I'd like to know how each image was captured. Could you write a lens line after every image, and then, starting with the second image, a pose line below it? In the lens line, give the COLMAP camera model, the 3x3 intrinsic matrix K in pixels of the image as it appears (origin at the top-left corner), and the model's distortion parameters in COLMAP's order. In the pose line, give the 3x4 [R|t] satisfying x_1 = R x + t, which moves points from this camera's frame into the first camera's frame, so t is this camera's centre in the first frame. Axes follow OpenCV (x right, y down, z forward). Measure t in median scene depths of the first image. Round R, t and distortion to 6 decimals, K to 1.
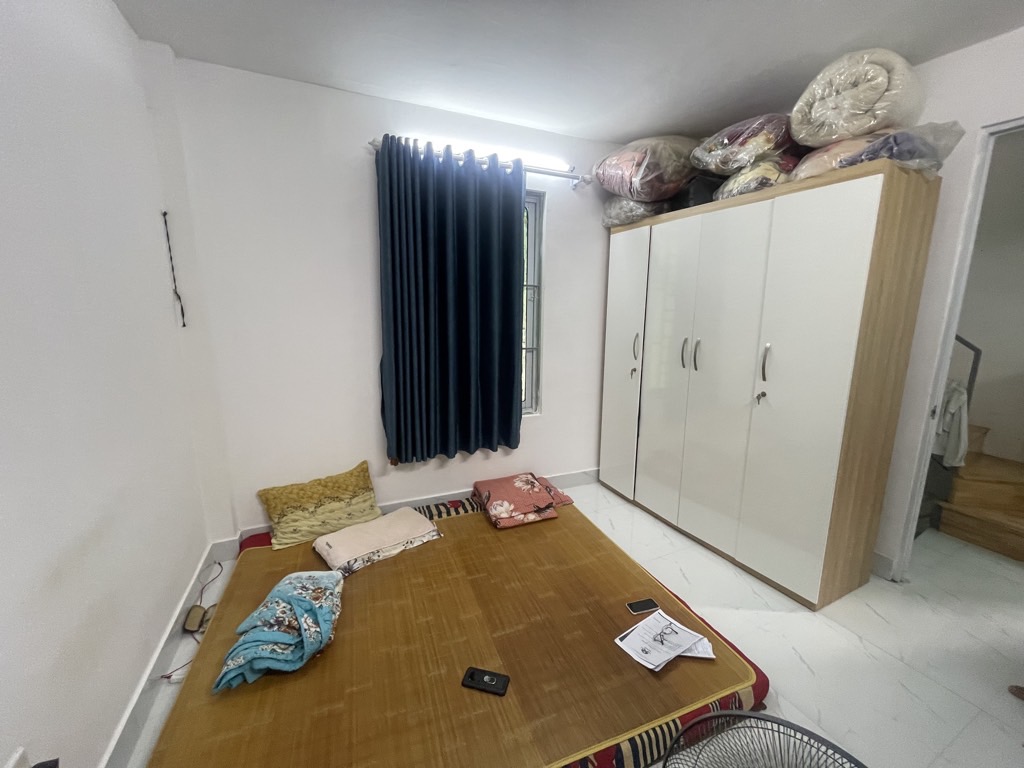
lens RADIAL K [[414.5, 0, 512.0], [0, 414.5, 384.0], [0, 0, 1]] dist [0.001764, 0.000187]
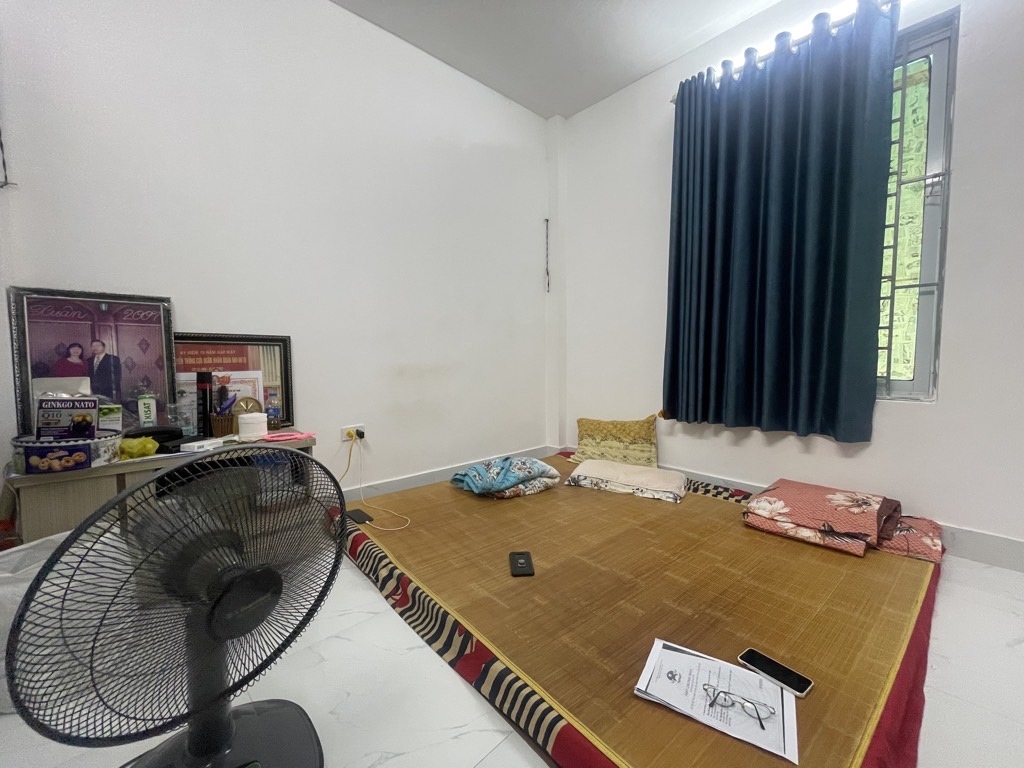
lens RADIAL K [[414.5, 0, 512.0], [0, 414.5, 384.0], [0, 0, 1]] dist [0.001764, 0.000187]
pose [[0.321228, 0.054520, -0.945431, 0.512242], [-0.167240, 0.985916, 0.000031, 0.179490], [0.932118, 0.158104, 0.325822, 0.355996]]
